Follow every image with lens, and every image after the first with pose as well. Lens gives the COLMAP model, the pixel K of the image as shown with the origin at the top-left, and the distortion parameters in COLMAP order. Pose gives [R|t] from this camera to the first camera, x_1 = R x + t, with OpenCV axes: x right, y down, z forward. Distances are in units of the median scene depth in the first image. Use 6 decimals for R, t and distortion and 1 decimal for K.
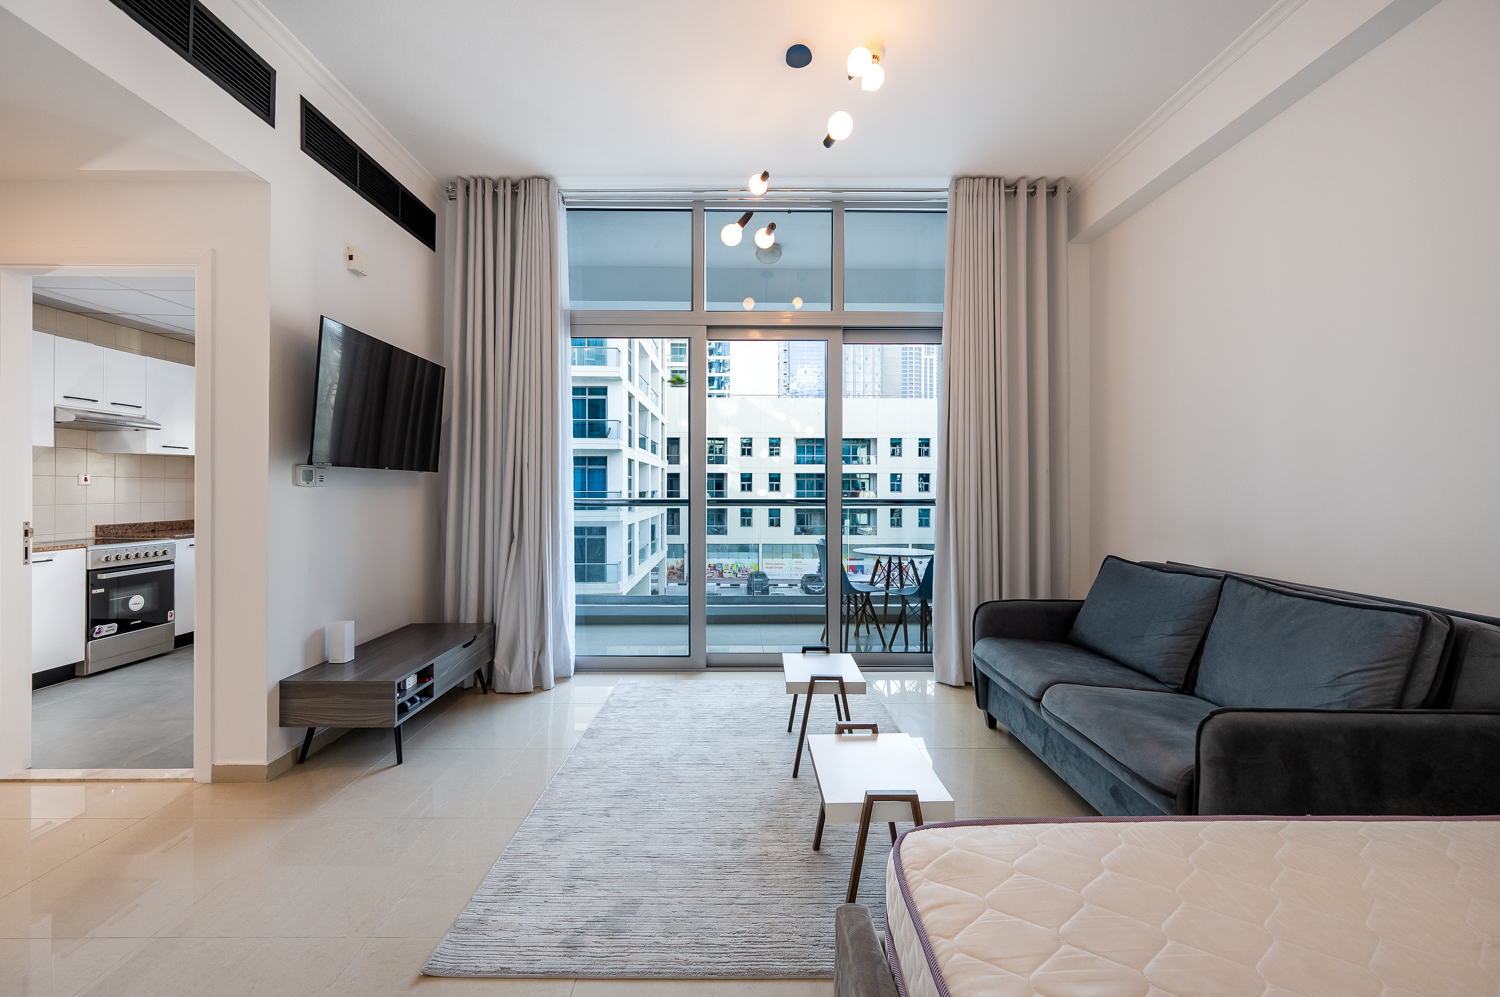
lens RADIAL K [[630.6, 0, 749.8], [0, 630.6, 489.5], [0, 0, 1]] dist [0.004020, 0.000503]
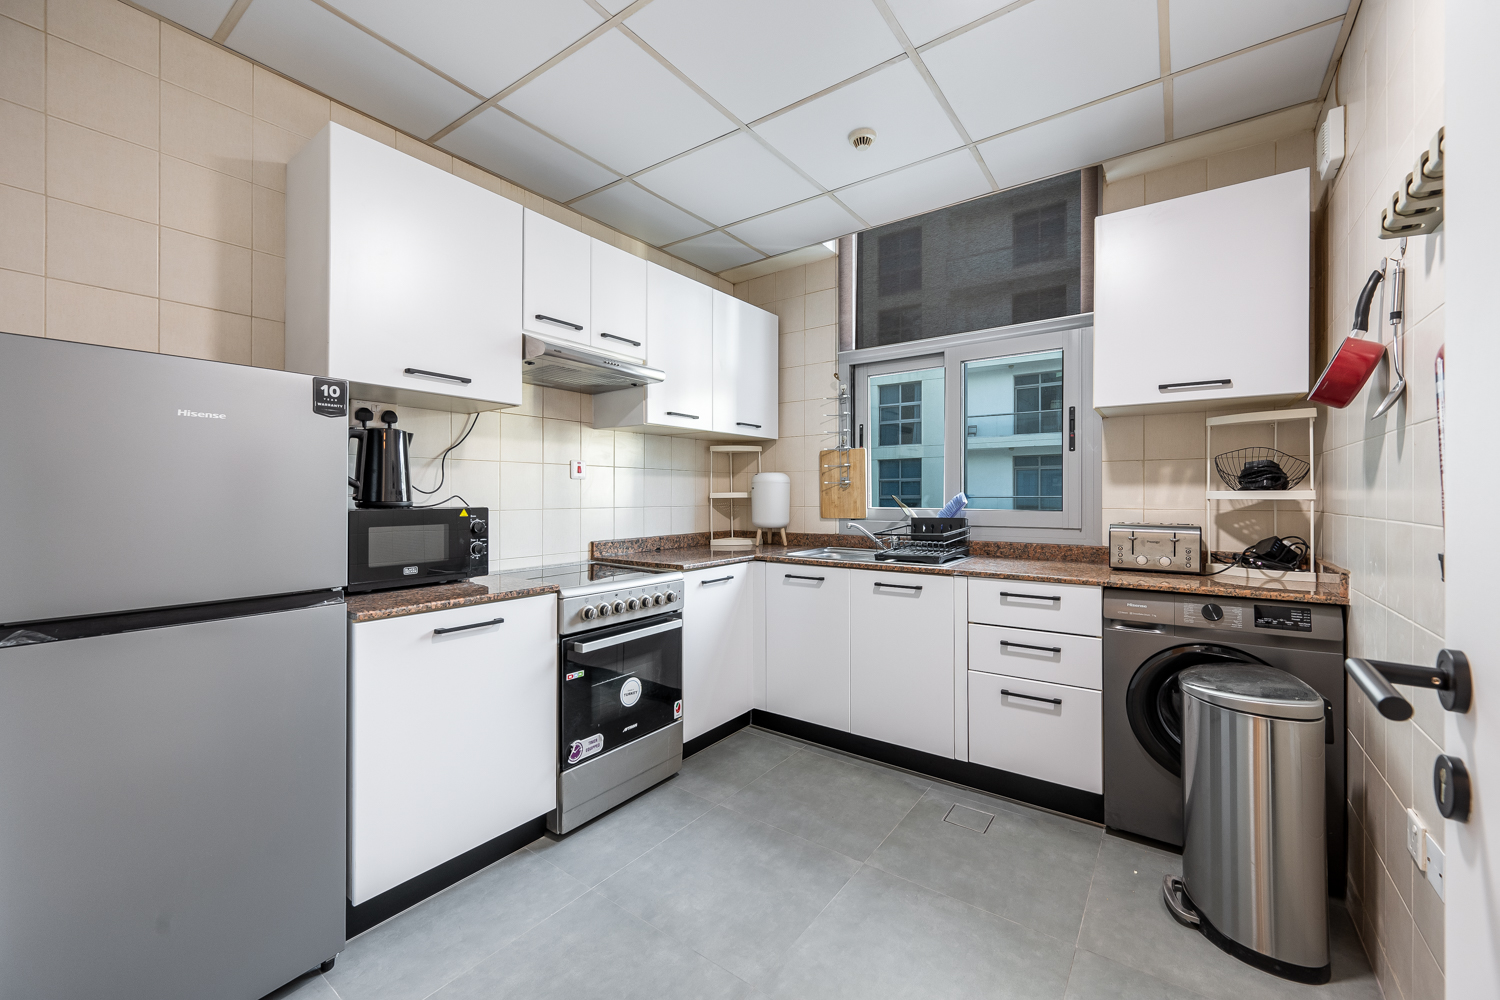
lens RADIAL K [[593.3, 0, 747.5], [0, 593.3, 494.7], [0, 0, 1]] dist [-0.000564, -0.000039]
pose [[0.810845, -0.000443, -0.585261, -0.573841], [0.000074, 1.000000, -0.000654, 0.010120], [0.585261, 0.000487, 0.810845, 0.628662]]
